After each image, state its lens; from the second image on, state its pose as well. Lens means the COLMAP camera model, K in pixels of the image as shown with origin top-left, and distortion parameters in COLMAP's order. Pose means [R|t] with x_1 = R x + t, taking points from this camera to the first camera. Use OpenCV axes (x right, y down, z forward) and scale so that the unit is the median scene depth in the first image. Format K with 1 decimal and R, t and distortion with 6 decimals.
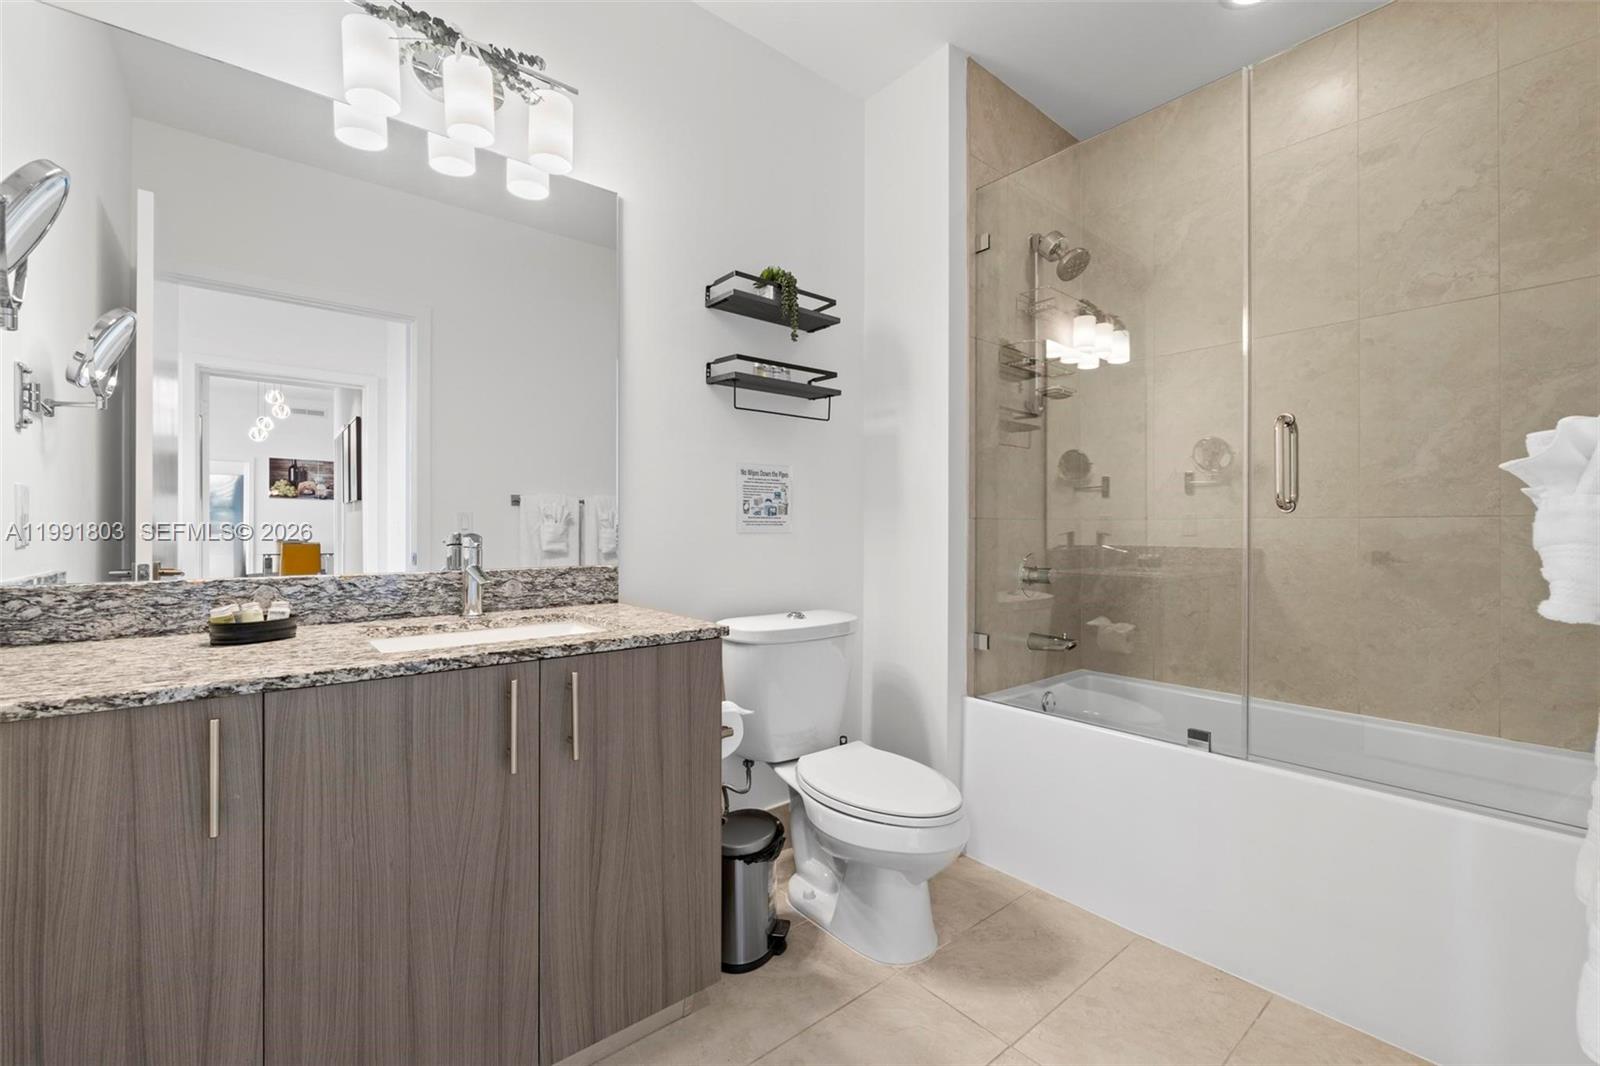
lens RADIAL K [[681.3, 0, 798.6], [0, 681.3, 526.3], [0, 0, 1]] dist [-0.013145, -0.000051]
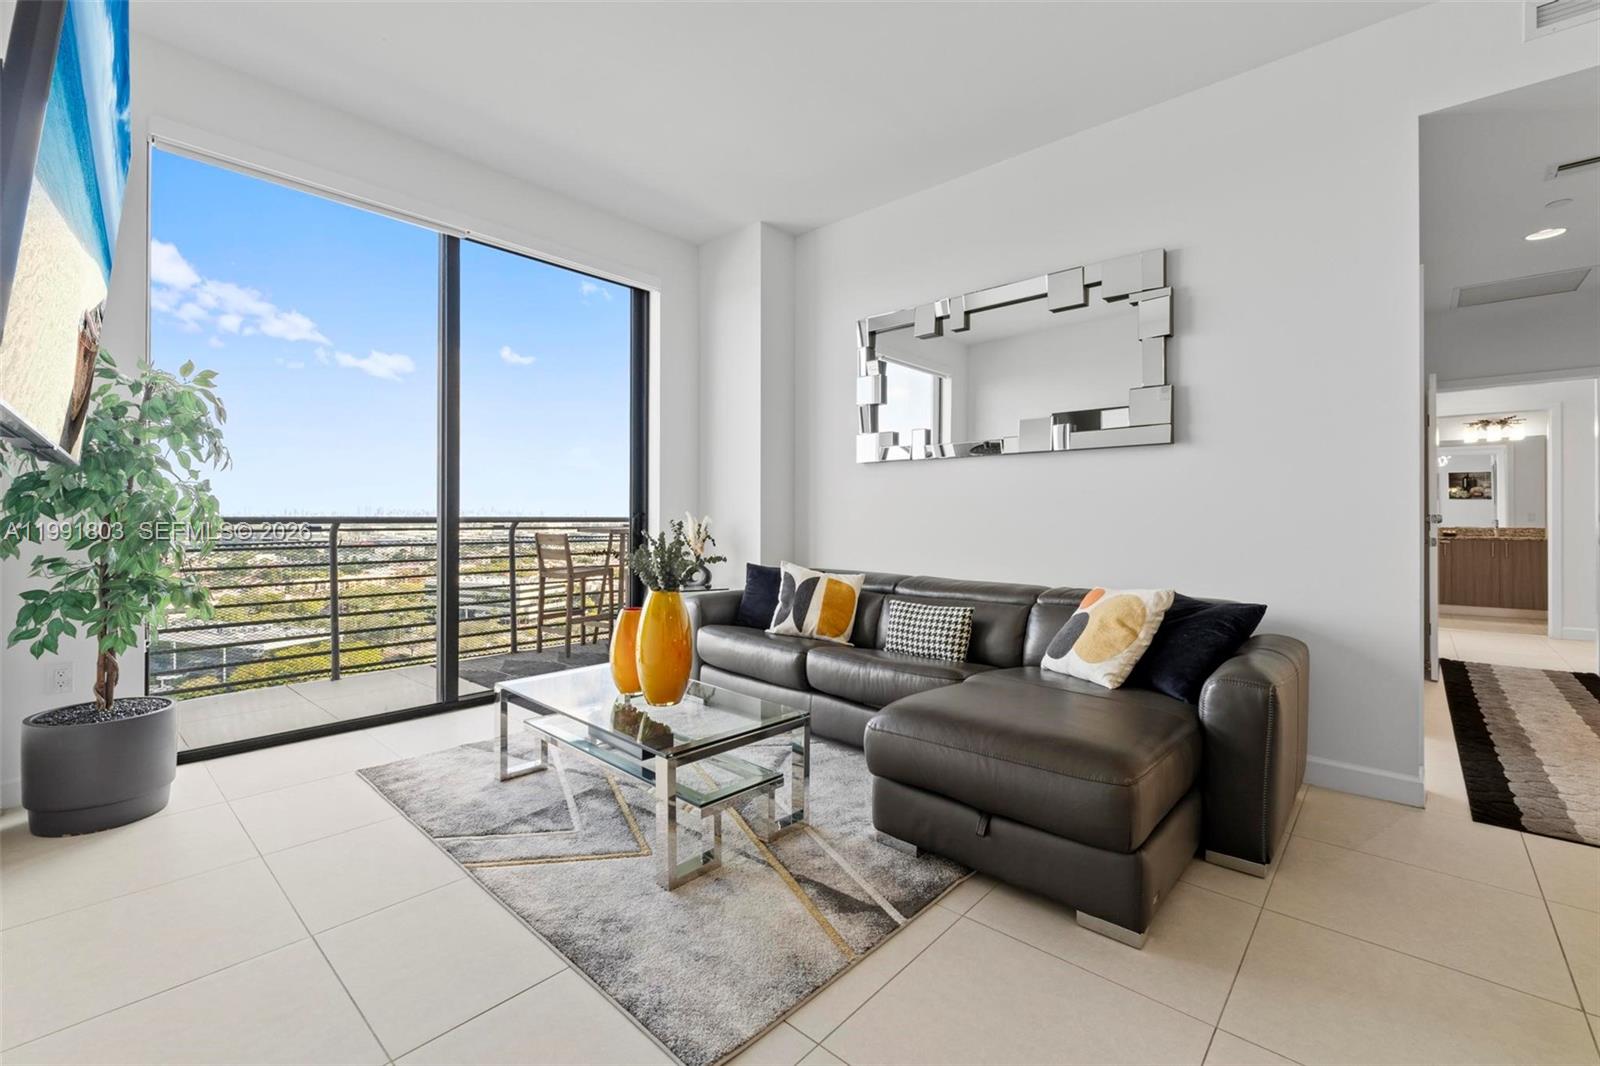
lens RADIAL K [[681.3, 0, 798.6], [0, 681.3, 526.3], [0, 0, 1]] dist [-0.013145, -0.000051]
pose [[0.138982, 0.000293, -0.990295, 0.505775], [0.012977, 0.999914, 0.002117, -0.003577], [0.990210, -0.013146, 0.138966, -0.651355]]
